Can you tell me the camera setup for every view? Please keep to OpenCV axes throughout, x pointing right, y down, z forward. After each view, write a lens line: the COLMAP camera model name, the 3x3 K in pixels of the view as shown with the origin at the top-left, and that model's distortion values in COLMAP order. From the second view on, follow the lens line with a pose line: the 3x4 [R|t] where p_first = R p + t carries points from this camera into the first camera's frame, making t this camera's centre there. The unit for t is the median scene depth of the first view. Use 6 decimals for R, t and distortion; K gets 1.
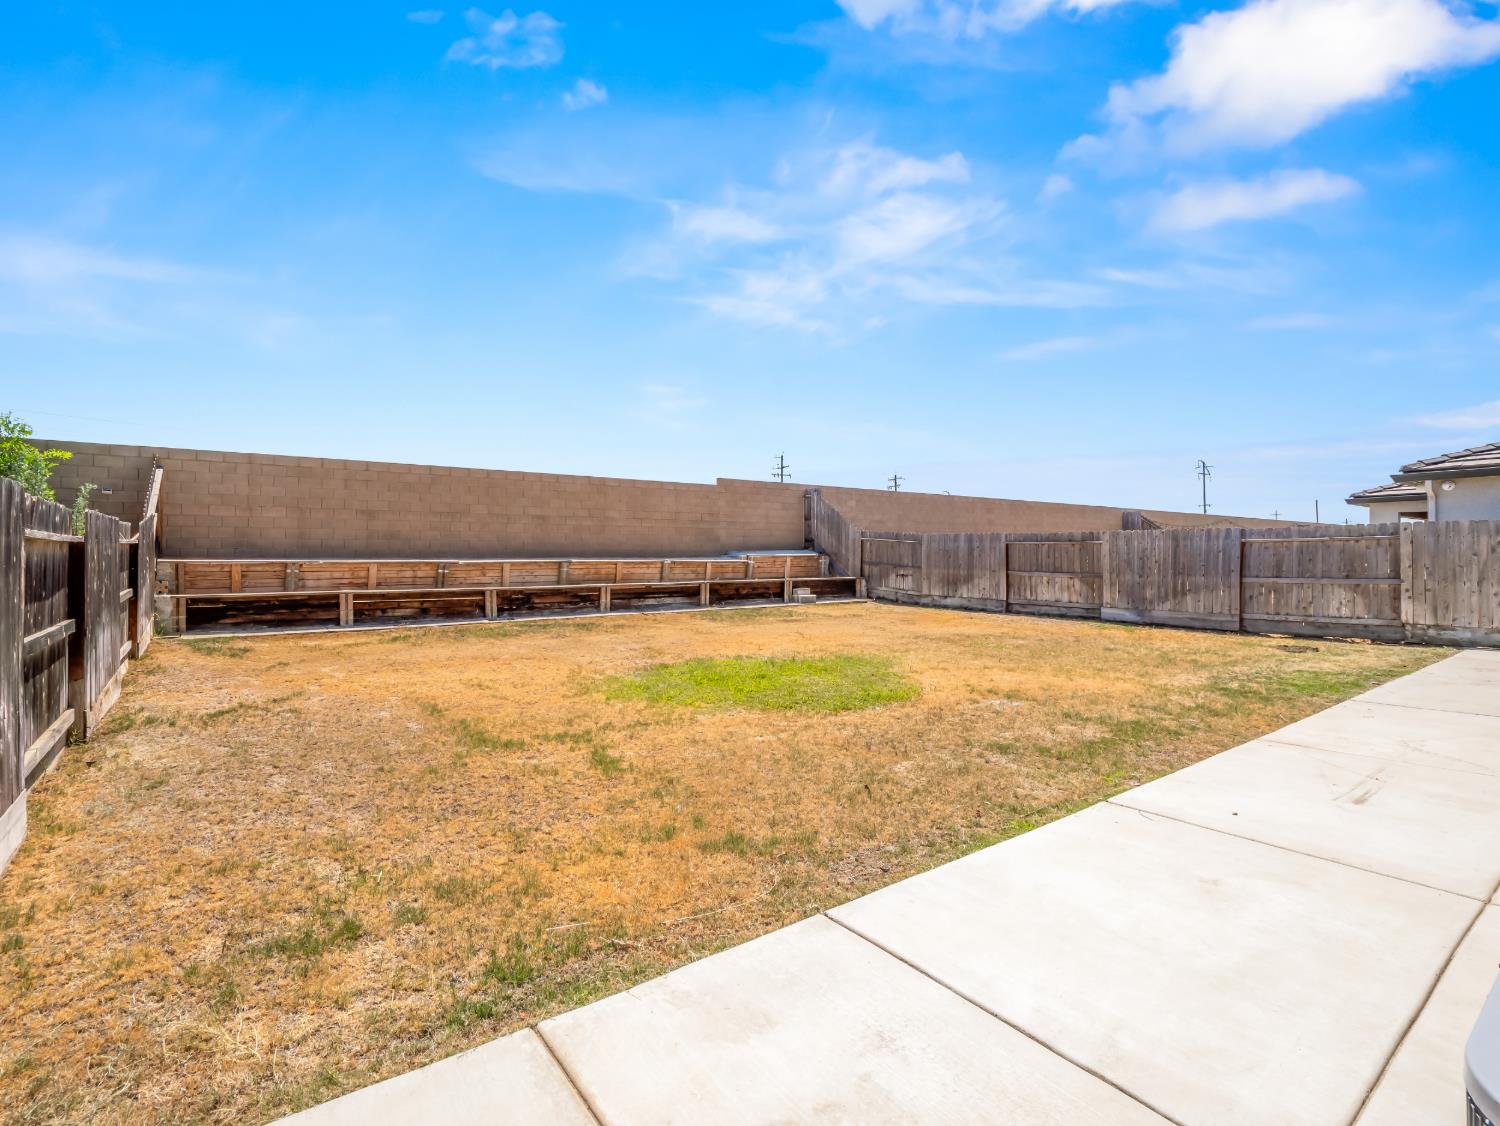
lens RADIAL K [[720.5, 0, 752.9], [0, 720.5, 560.2], [0, 0, 1]] dist [-0.015600, -0.000643]
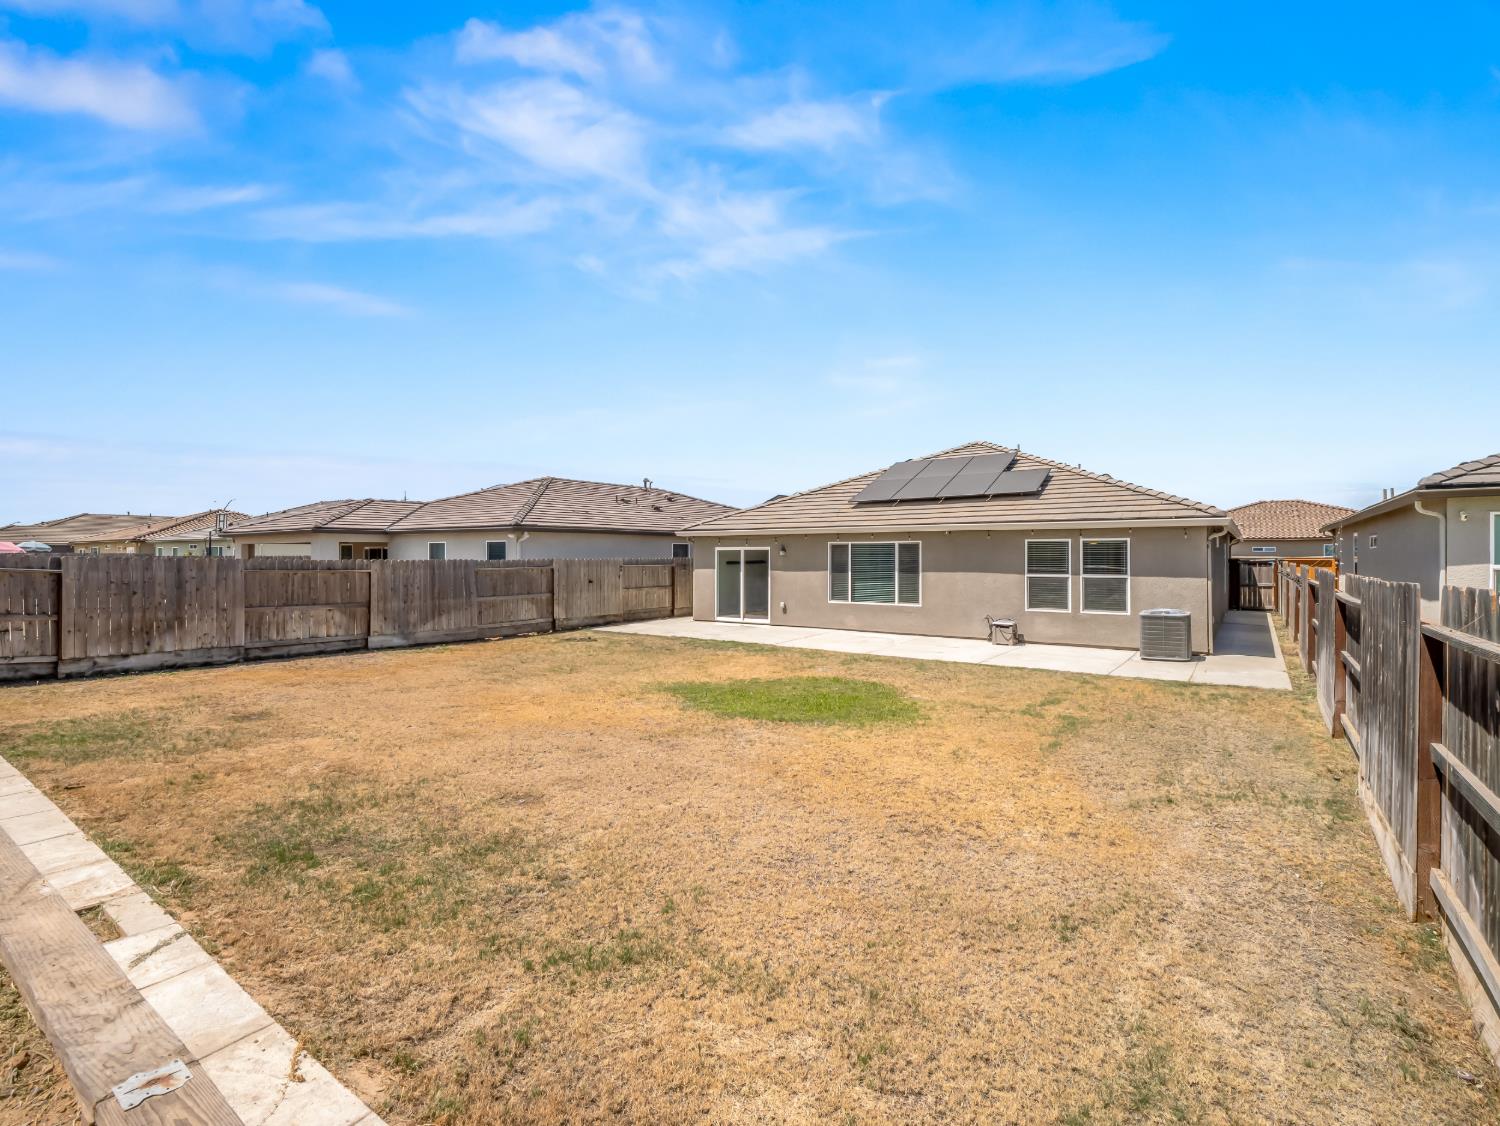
lens RADIAL K [[720.5, 0, 752.9], [0, 720.5, 560.2], [0, 0, 1]] dist [-0.015600, -0.000643]
pose [[-0.305787, -0.002955, 0.952096, -0.562475], [0.006450, 0.999966, 0.005175, -0.037767], [-0.952078, 0.007723, -0.305757, 0.733145]]
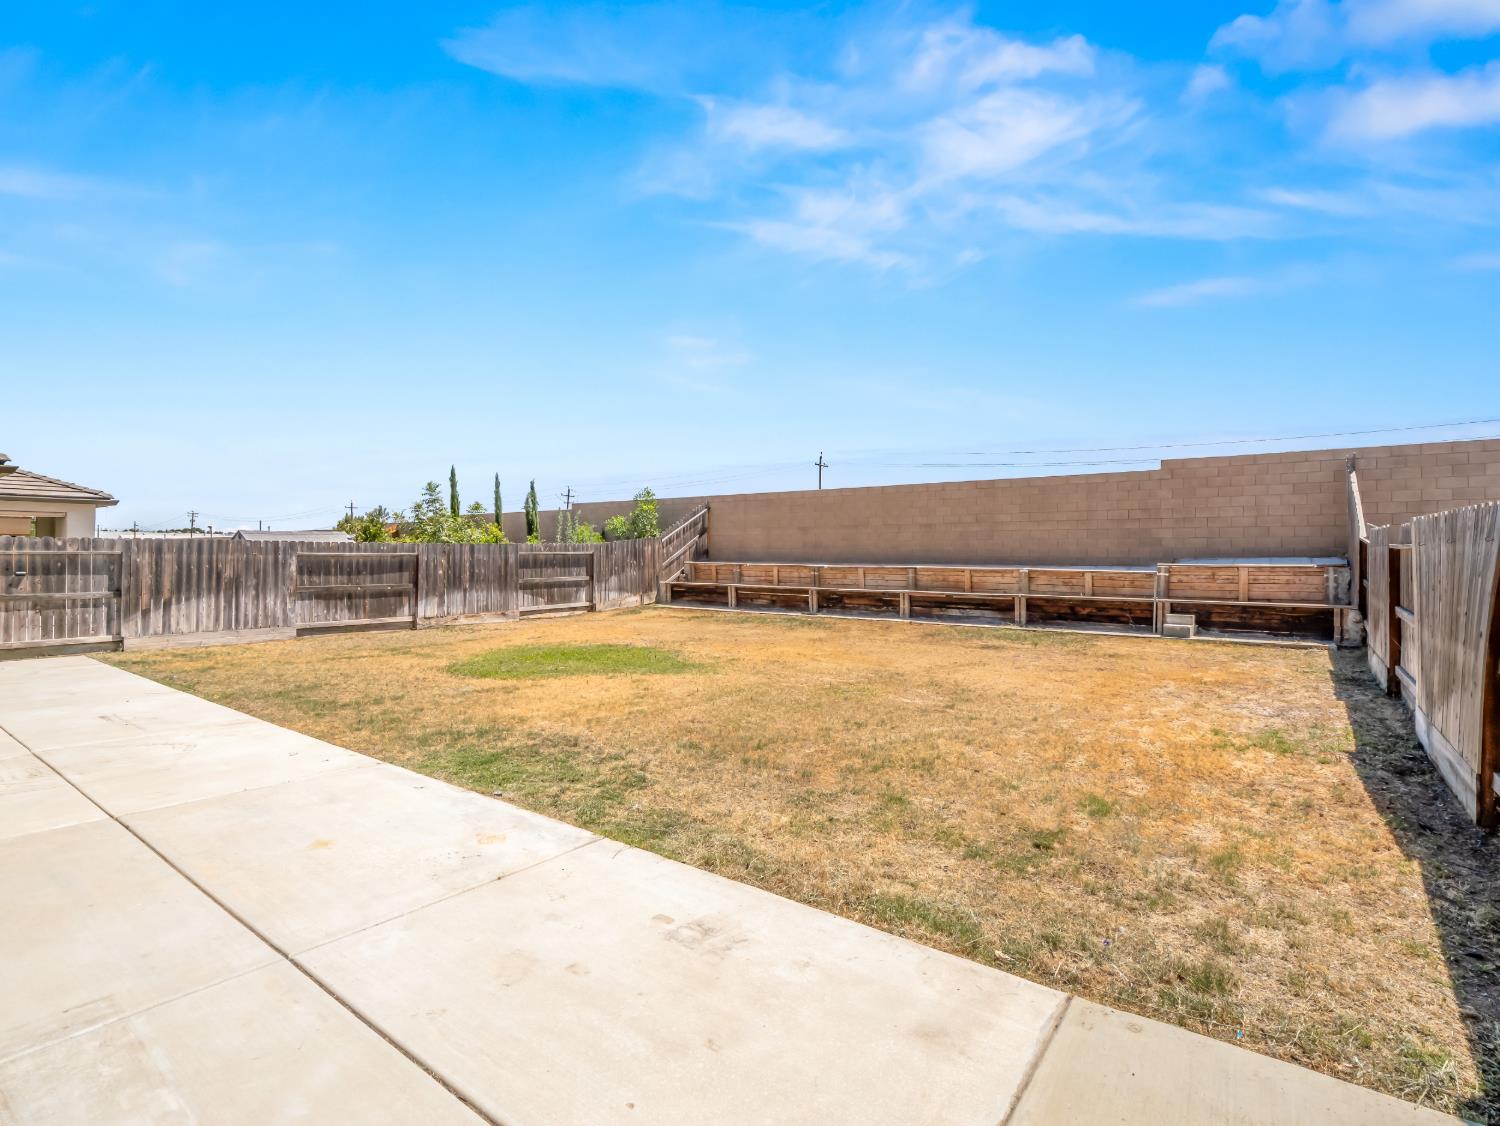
lens RADIAL K [[720.5, 0, 752.9], [0, 720.5, 560.2], [0, 0, 1]] dist [-0.015600, -0.000643]
pose [[0.282085, 0.008044, -0.959356, 0.694717], [-0.013209, 0.999903, 0.004500, -0.011063], [0.959298, 0.011403, 0.282164, 0.494609]]
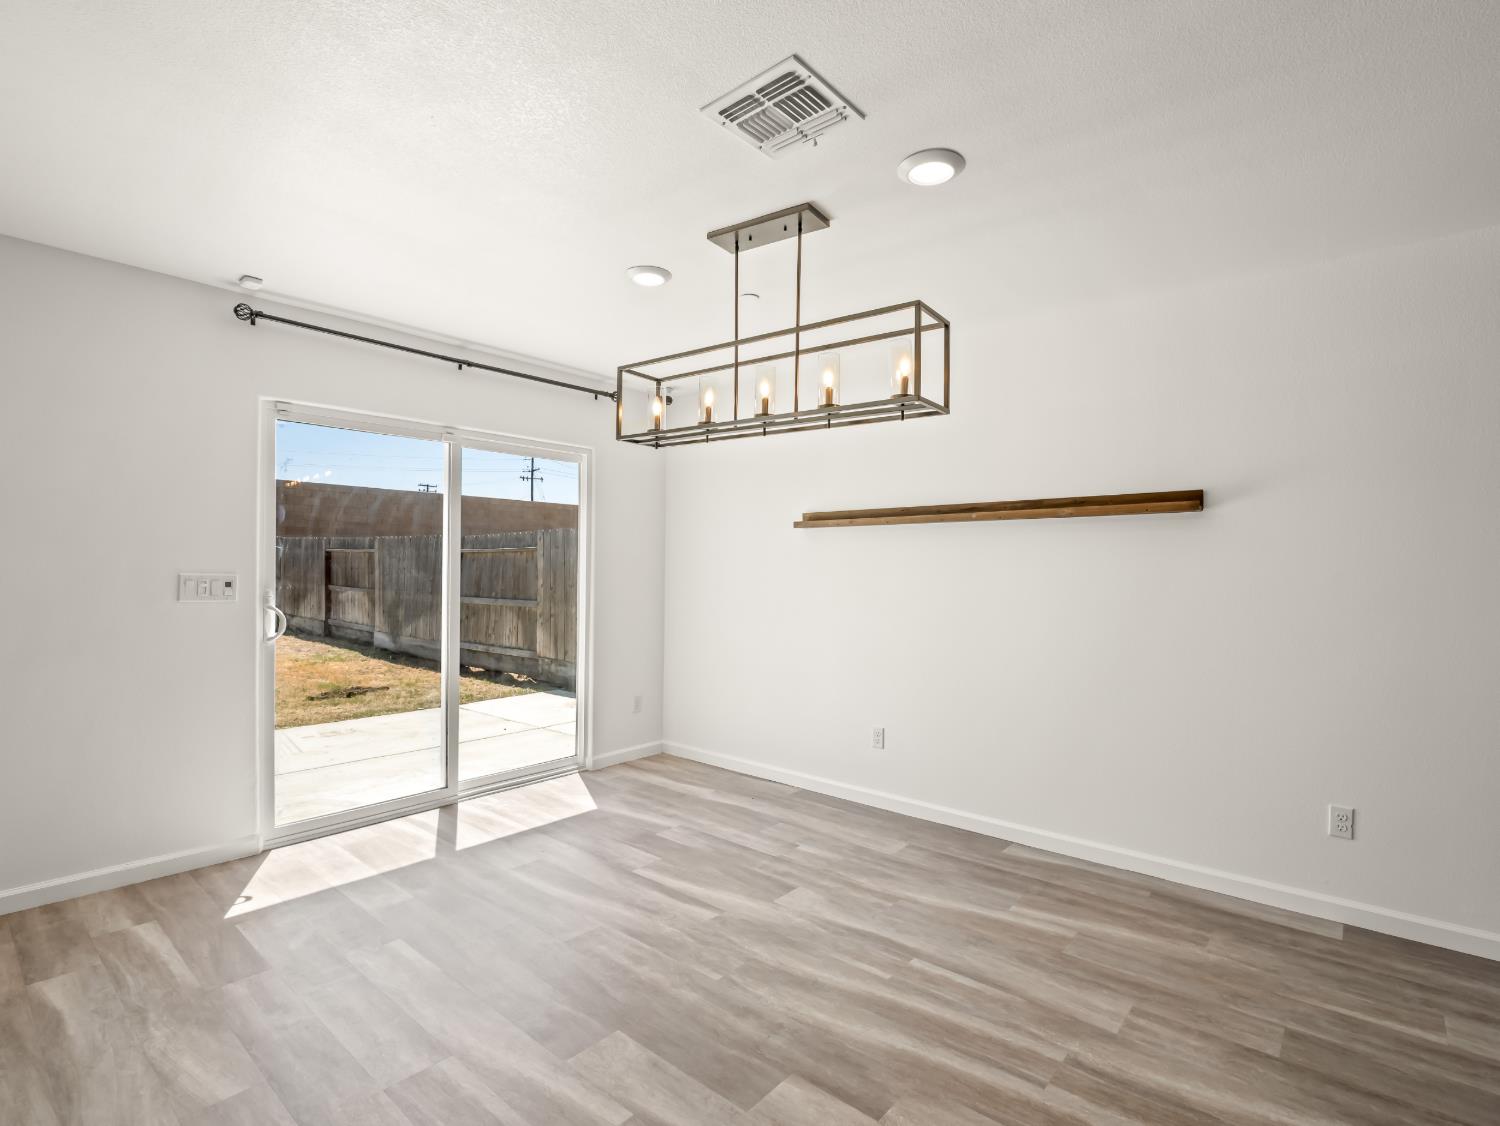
lens RADIAL K [[722.6, 0, 751.8], [0, 722.6, 570.2], [0, 0, 1]] dist [-0.012606, -0.001379]
pose [[0.975352, 0.014109, 0.220202, 0.663396], [-0.014135, 0.999899, -0.001457, -0.007549], [-0.220200, -0.001691, 0.975453, 0.102276]]
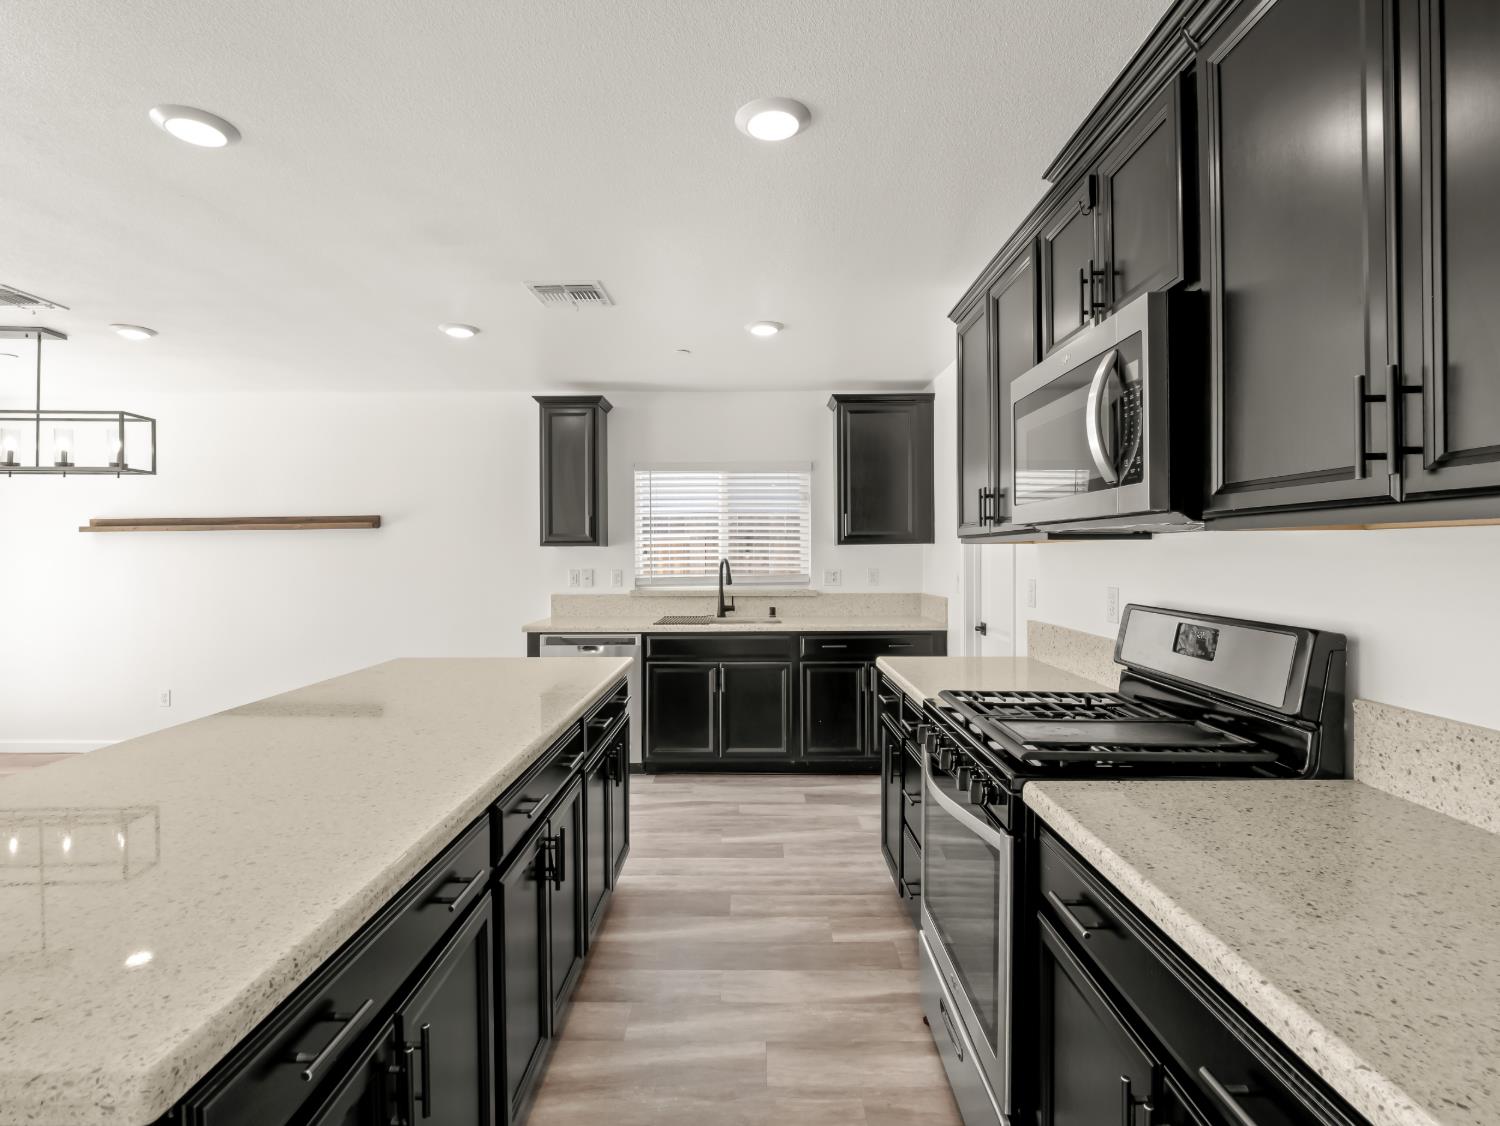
lens RADIAL K [[748.0, 0, 750.0], [0, 748.0, 563.0], [0, 0, 1]] dist [-0.013705, -0.000420]
pose [[0.600826, -0.009128, 0.799328, 0.655015], [0.004713, 0.999958, 0.007877, -0.011509], [-0.799366, -0.000966, 0.600844, -0.068872]]
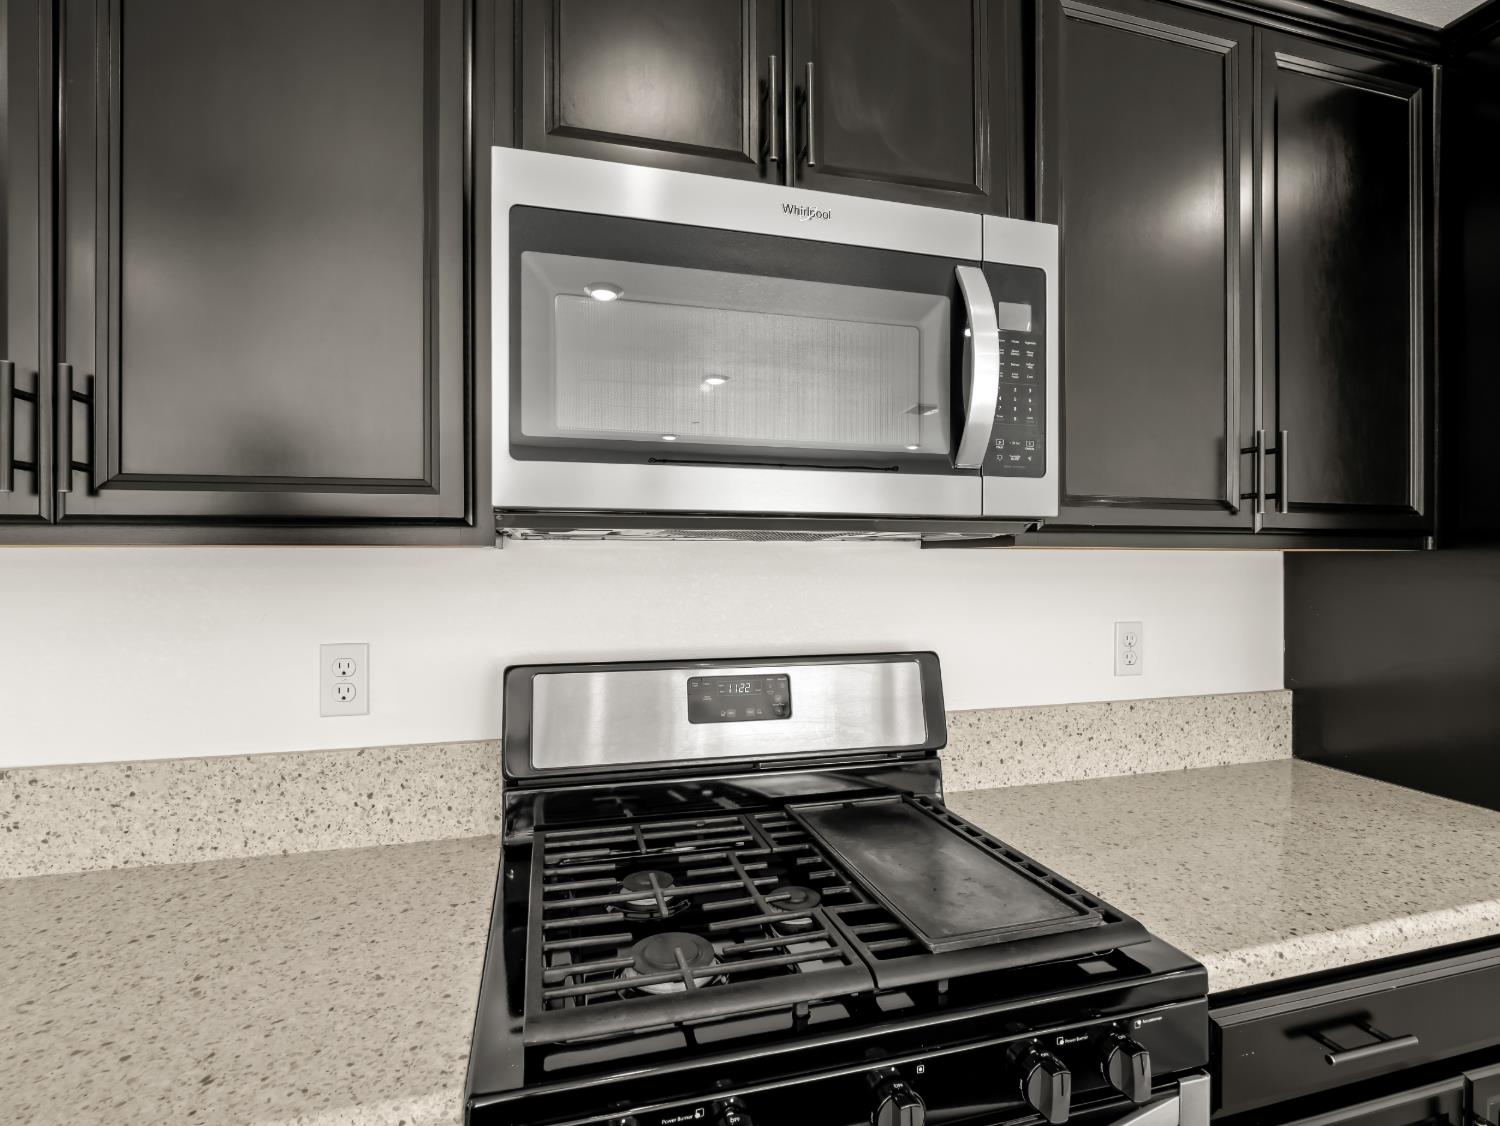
lens RADIAL K [[748.0, 0, 750.0], [0, 748.0, 563.0], [0, 0, 1]] dist [-0.013705, -0.000420]
pose [[-0.934173, 0.000657, 0.356820, 0.759580], [0.003759, 0.999961, 0.007999, -0.013474], [-0.356801, 0.008814, -0.934139, 0.021107]]
